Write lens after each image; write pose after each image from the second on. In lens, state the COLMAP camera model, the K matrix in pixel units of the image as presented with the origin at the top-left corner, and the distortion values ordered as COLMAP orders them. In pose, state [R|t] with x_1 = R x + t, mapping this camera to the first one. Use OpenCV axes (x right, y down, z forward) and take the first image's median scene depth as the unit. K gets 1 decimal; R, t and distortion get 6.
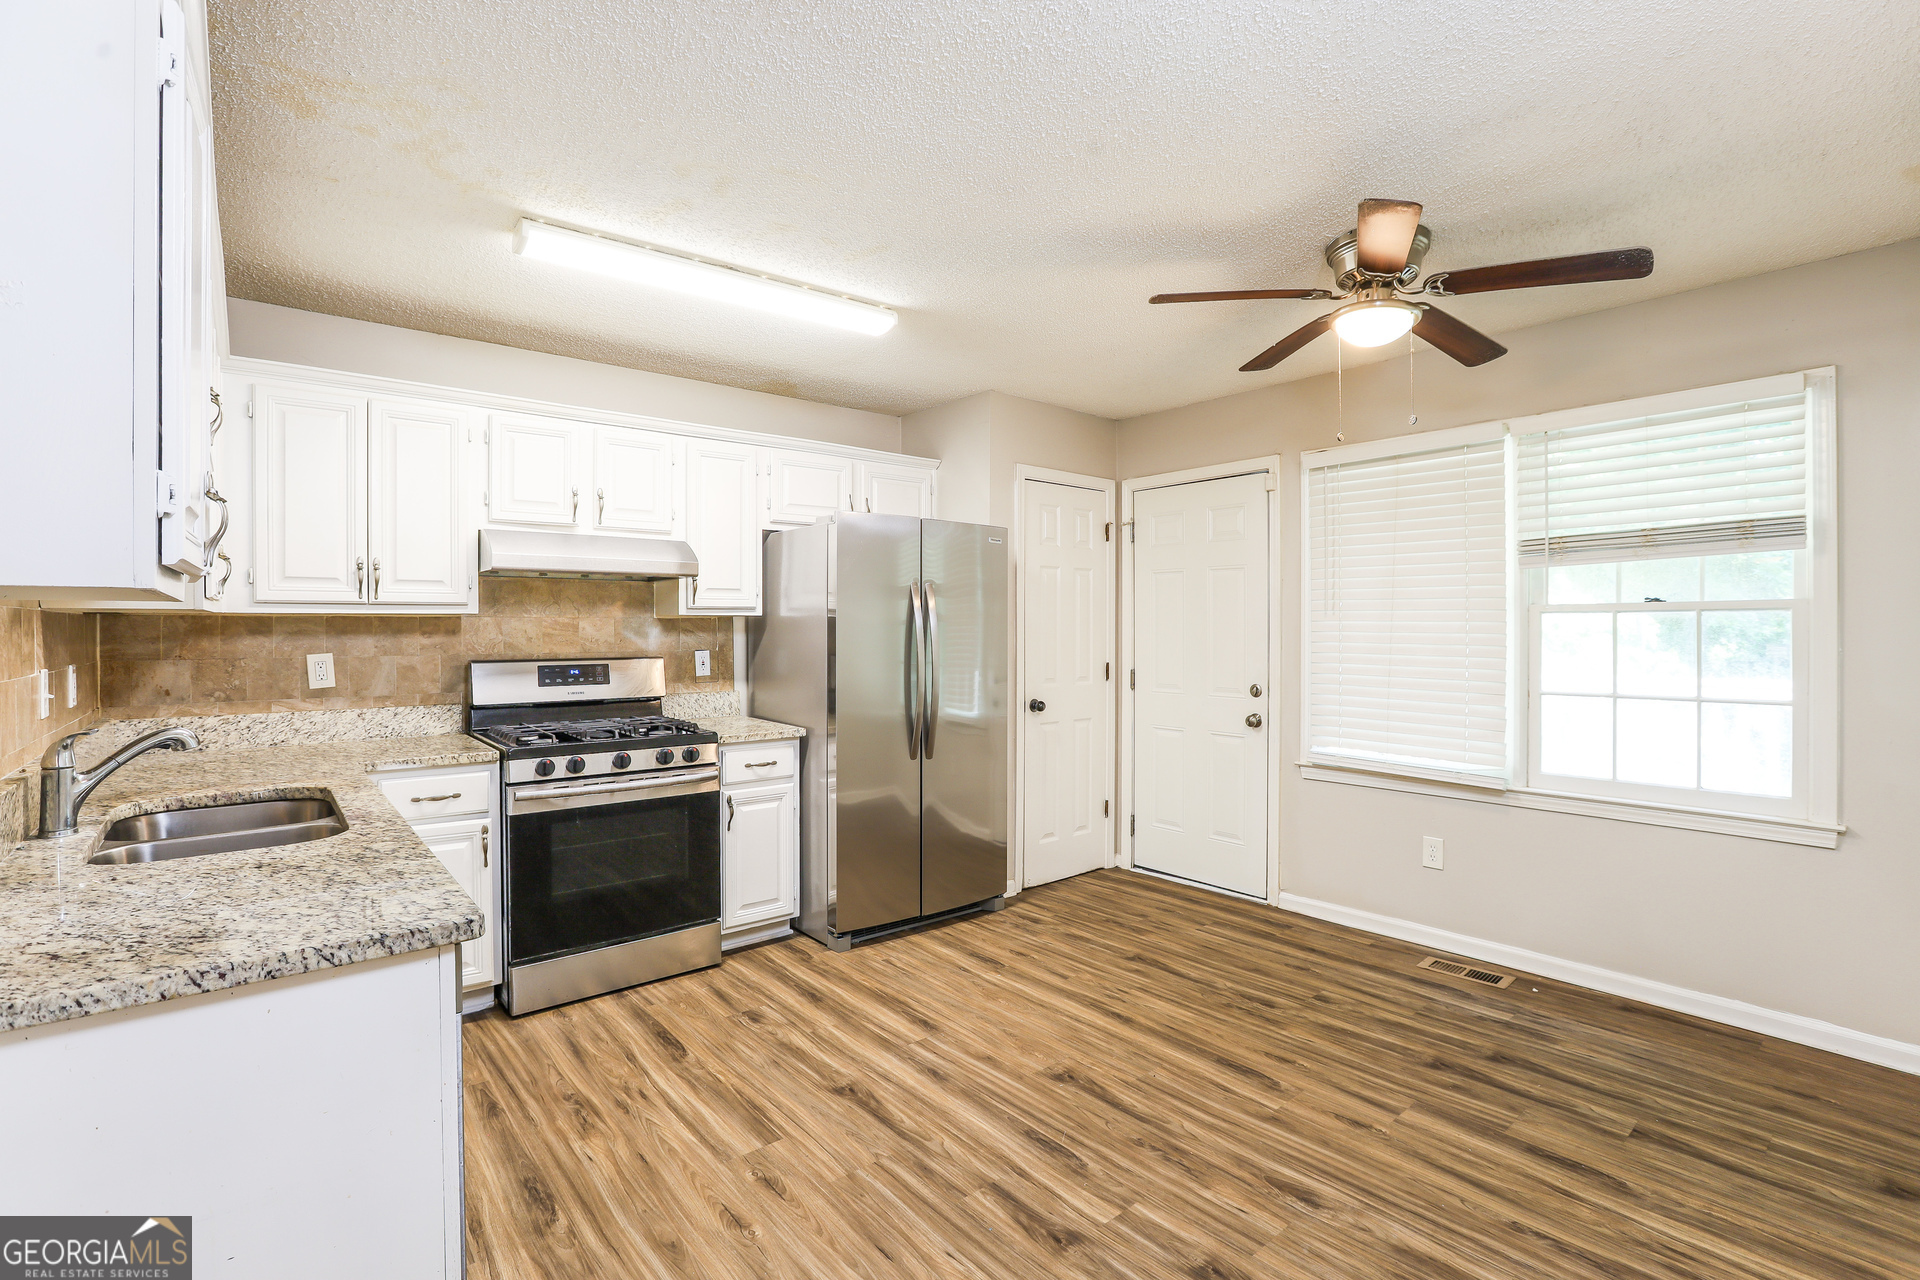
lens RADIAL K [[898.3, 0, 965.7], [0, 898.3, 639.3], [0, 0, 1]] dist [-0.035513, 0.008114]
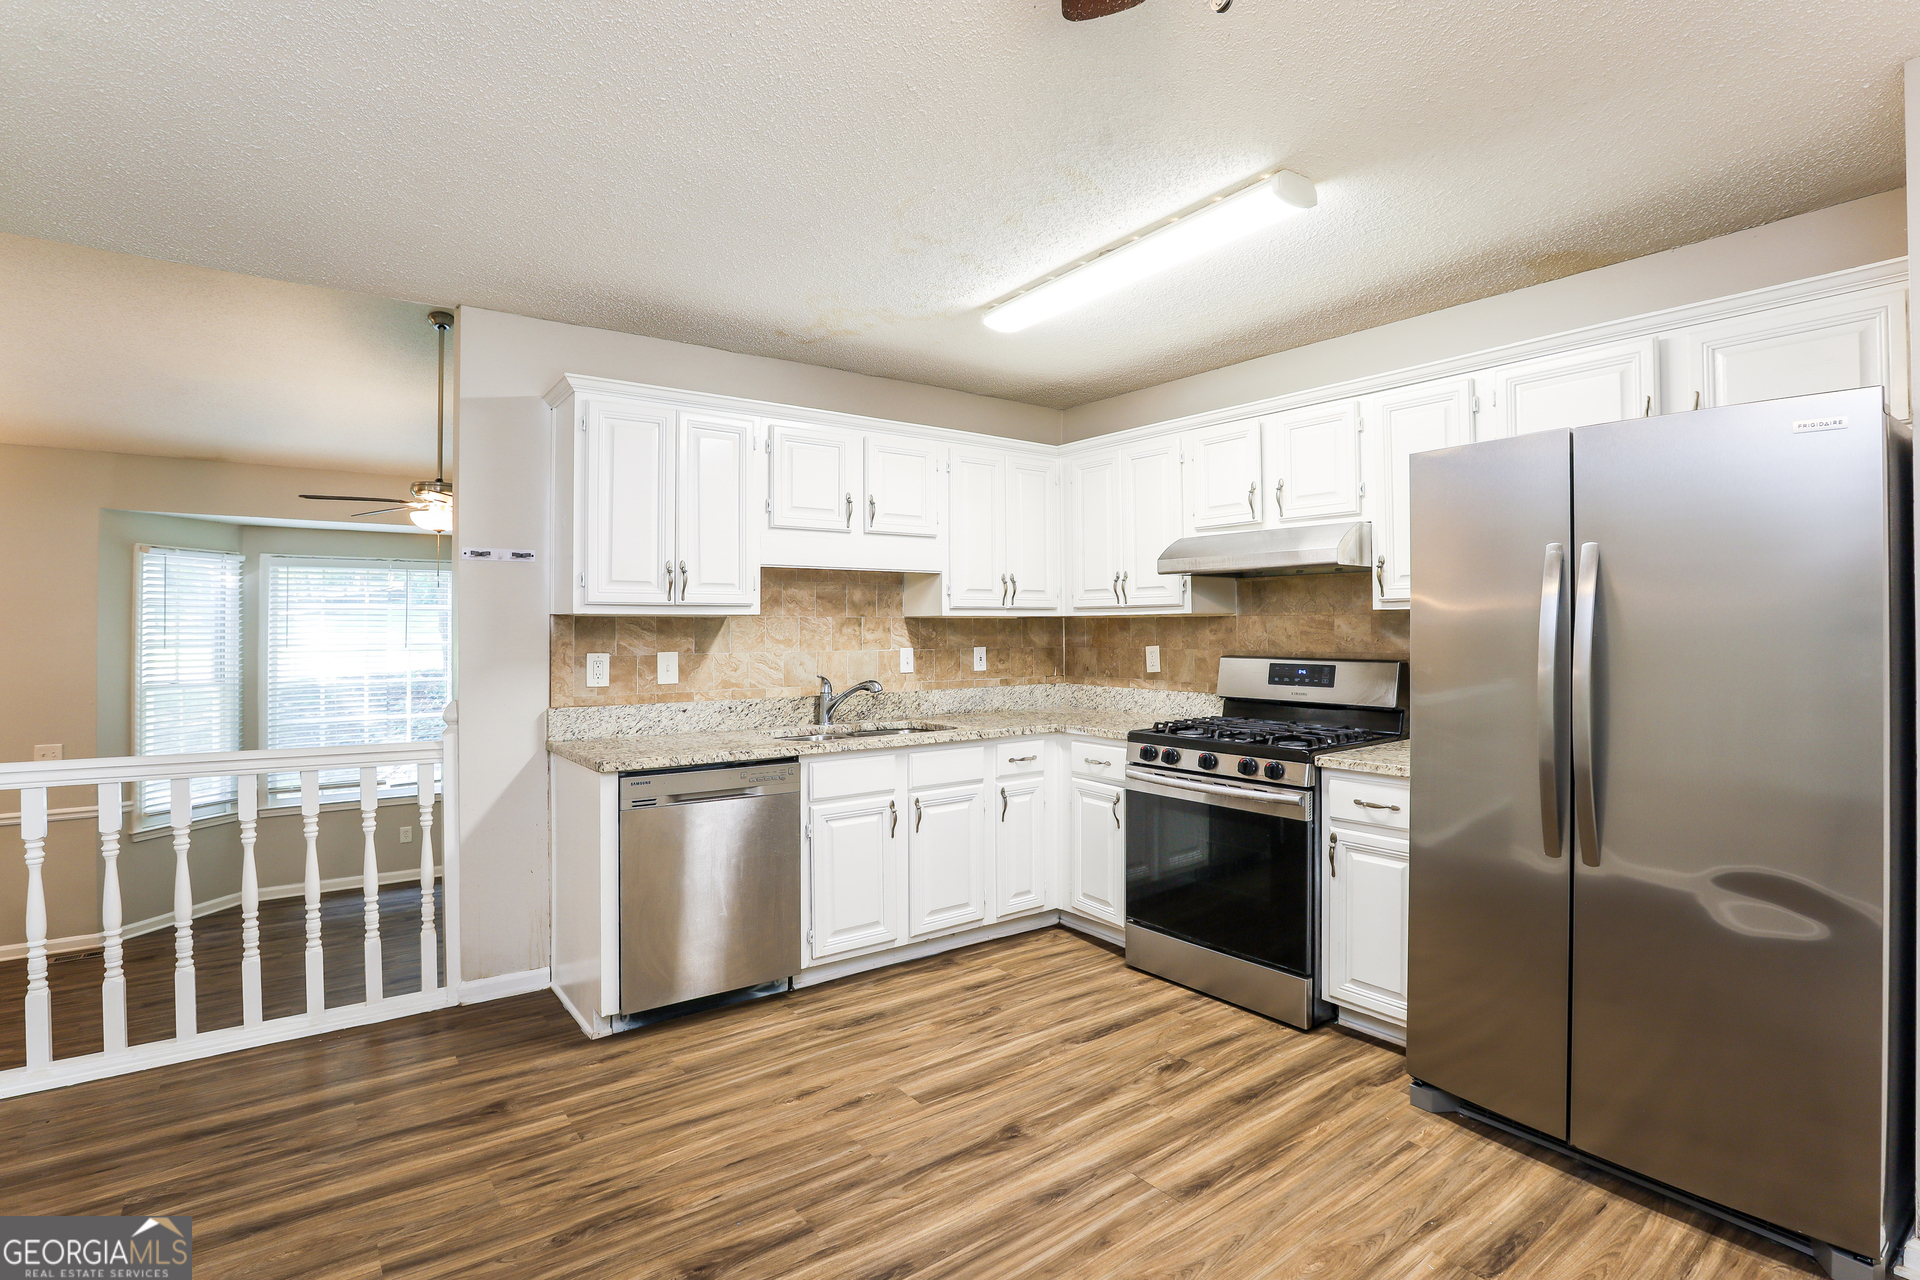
lens RADIAL K [[898.3, 0, 964.1], [0, 898.3, 627.9], [0, 0, 1]] dist [-0.035513, 0.008114]
pose [[-0.045825, -0.000960, -0.998949, 0.602954], [-0.010239, 0.999947, -0.000491, -0.007114], [0.998897, 0.010206, -0.045833, 0.767384]]
